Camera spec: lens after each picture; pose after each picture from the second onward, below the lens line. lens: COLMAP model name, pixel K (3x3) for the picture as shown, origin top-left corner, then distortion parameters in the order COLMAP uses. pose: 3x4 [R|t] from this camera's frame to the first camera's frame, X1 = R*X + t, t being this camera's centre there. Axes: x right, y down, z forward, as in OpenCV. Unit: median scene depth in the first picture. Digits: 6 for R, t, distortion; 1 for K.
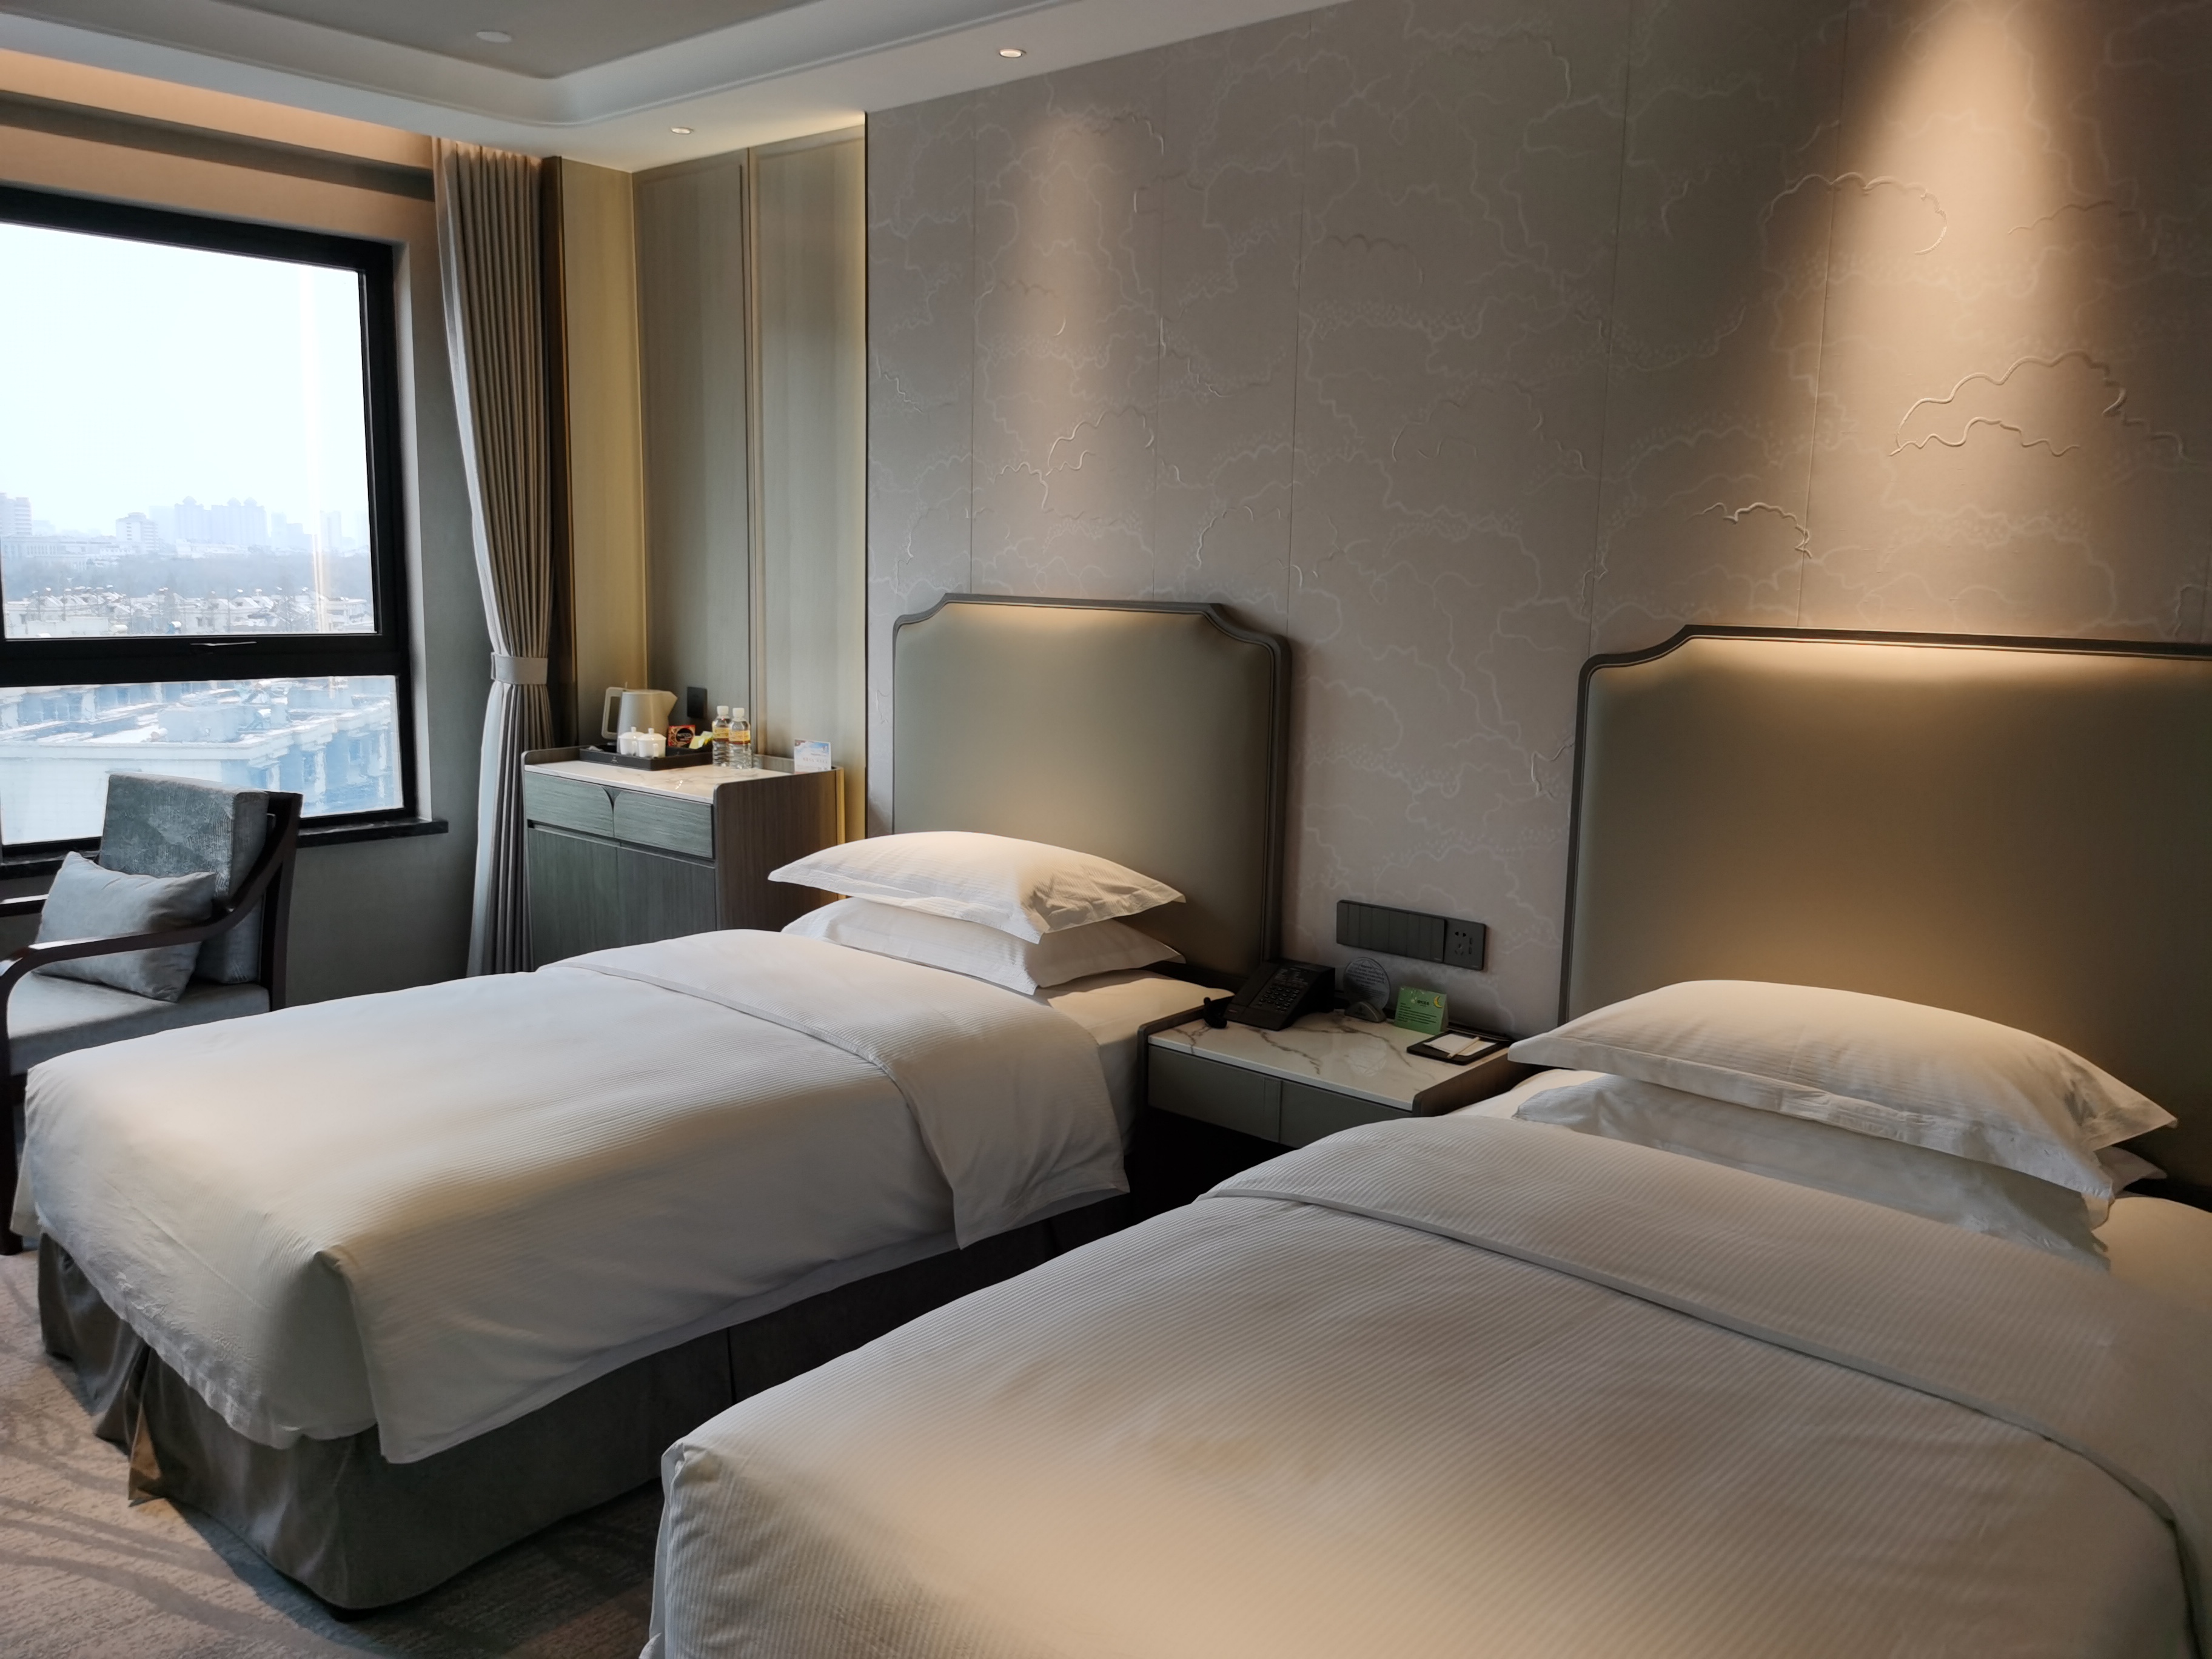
lens RADIAL K [[1742.3, 0, 1139.7], [0, 1742.3, 834.7], [0, 0, 1]] dist [0.055667, -0.090917]
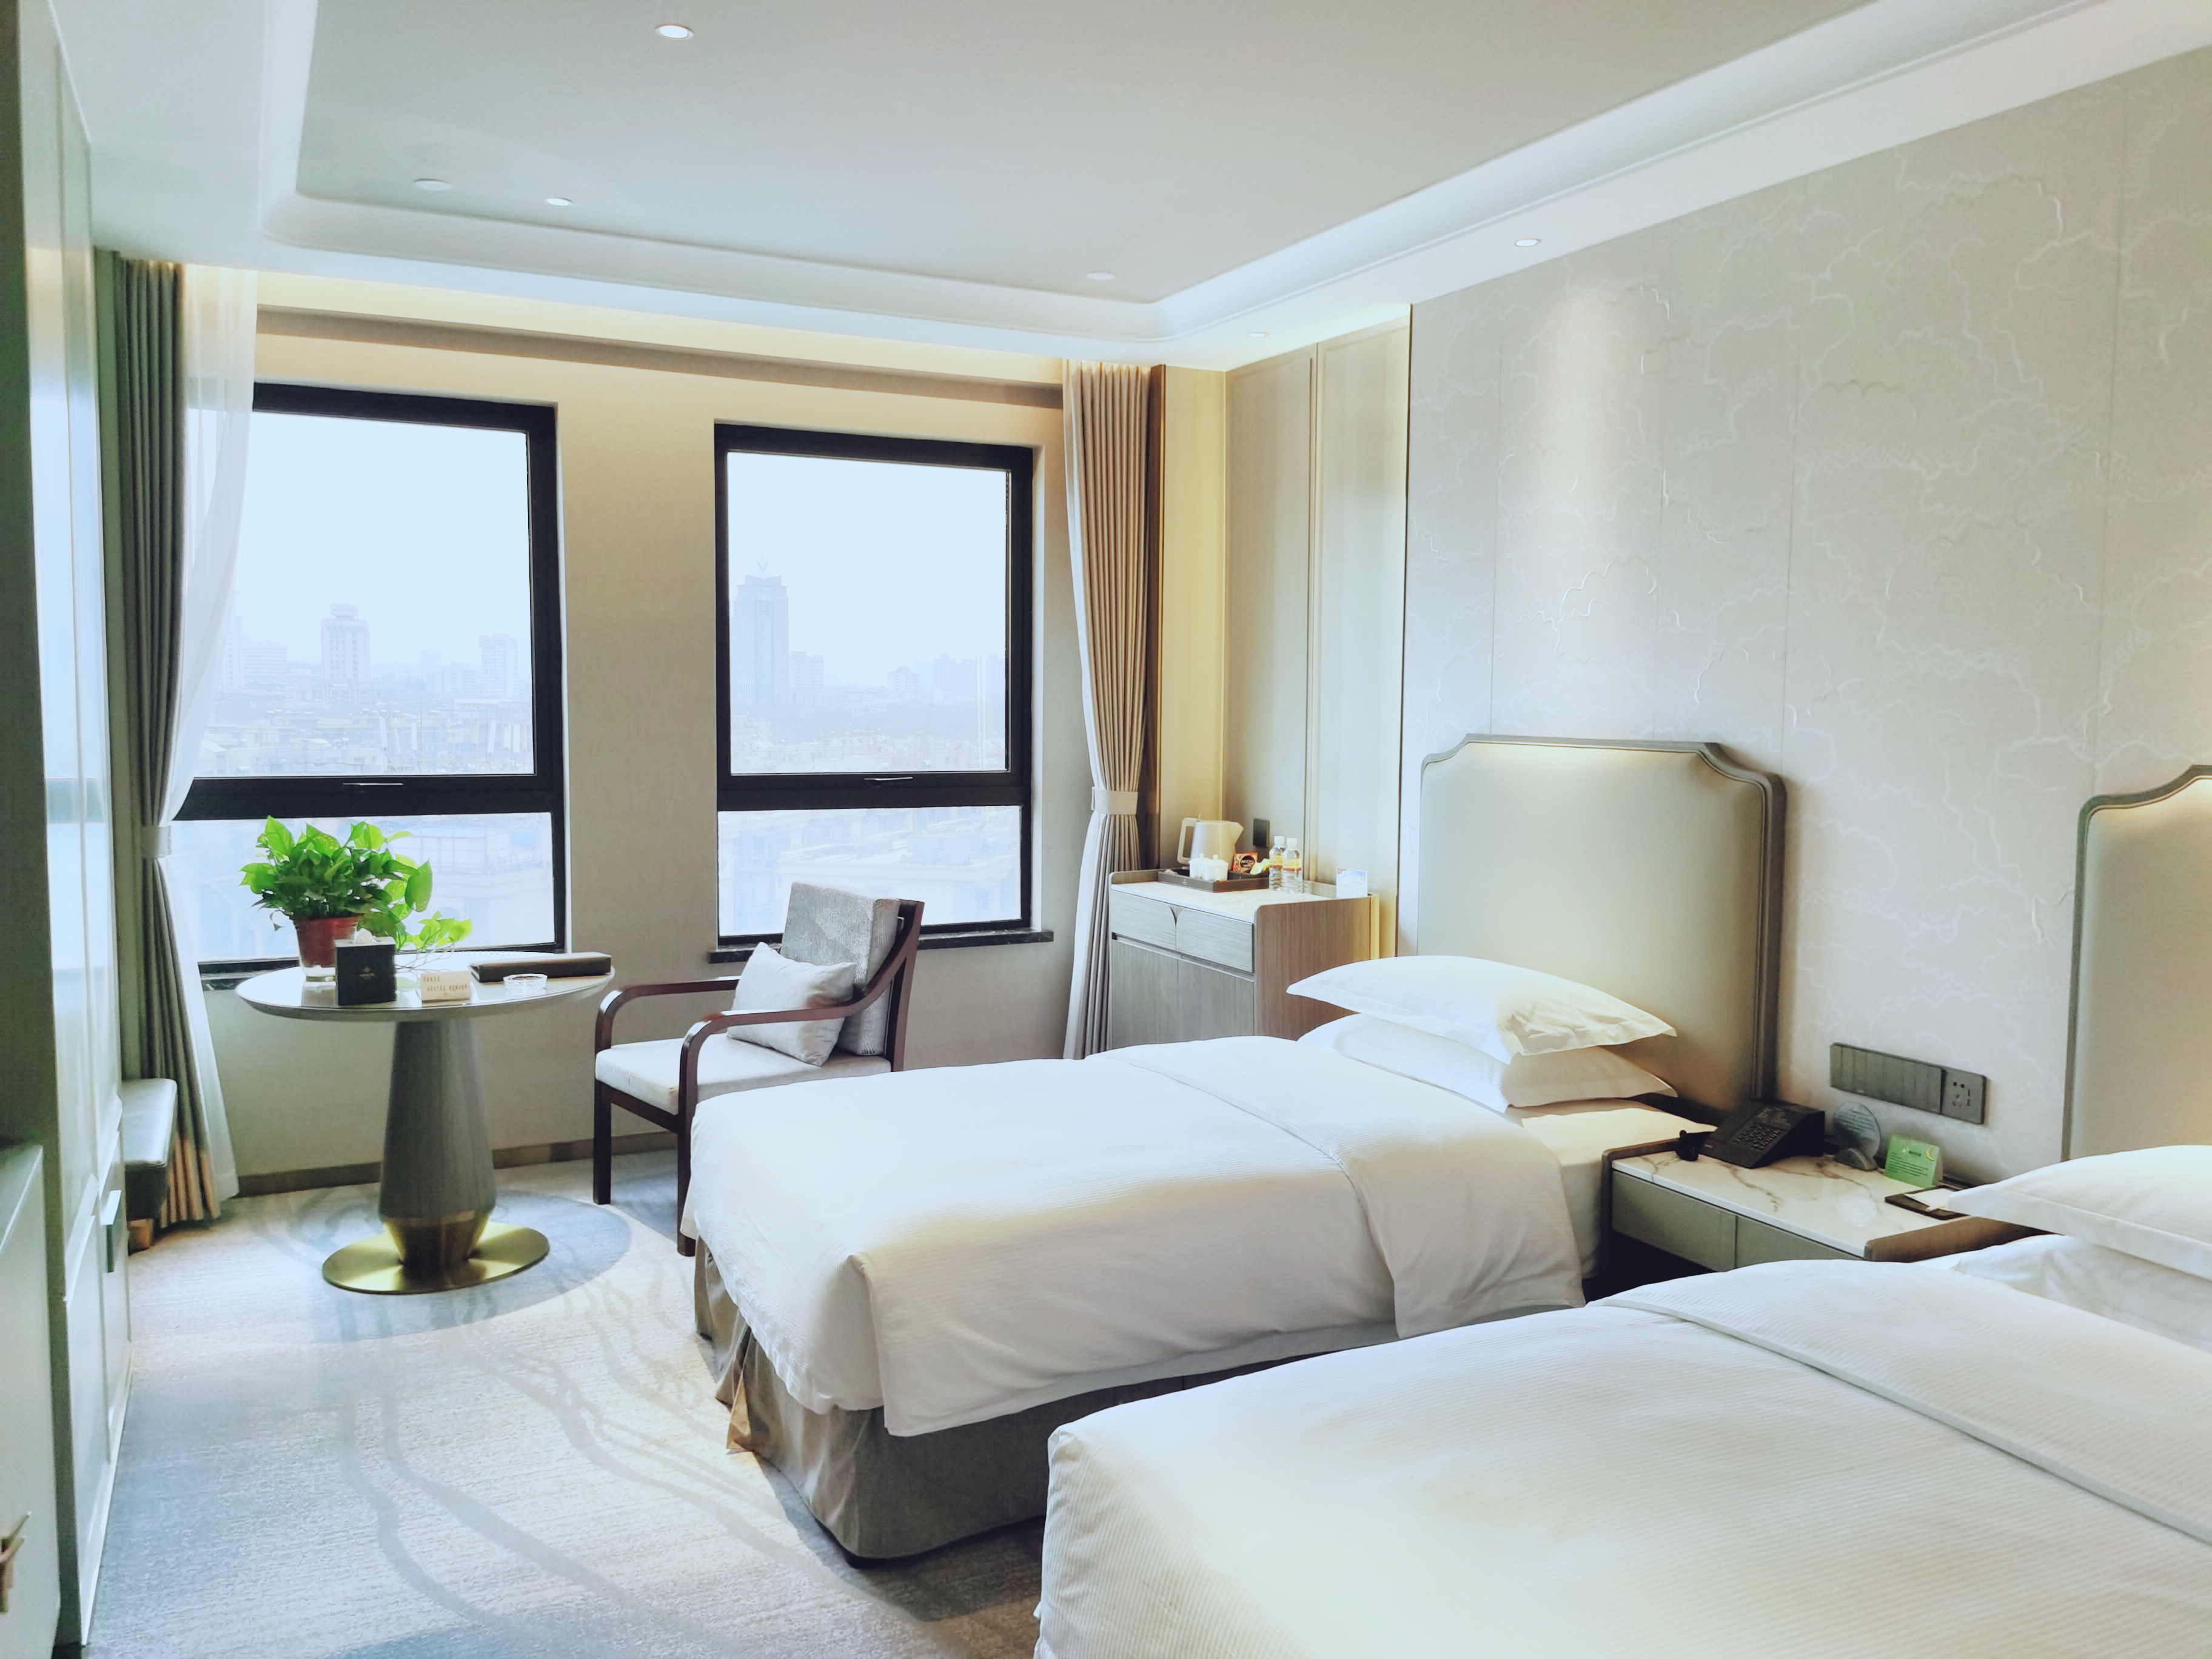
lens RADIAL K [[1738.5, 0, 1106.0], [0, 1738.5, 829.5], [0, 0, 1]] dist [0.067210, -0.108358]
pose [[0.922321, 0.015663, -0.386107, 0.119059], [-0.046721, 0.996368, -0.071186, 0.007662], [0.383590, 0.083696, 0.919703, -0.074543]]
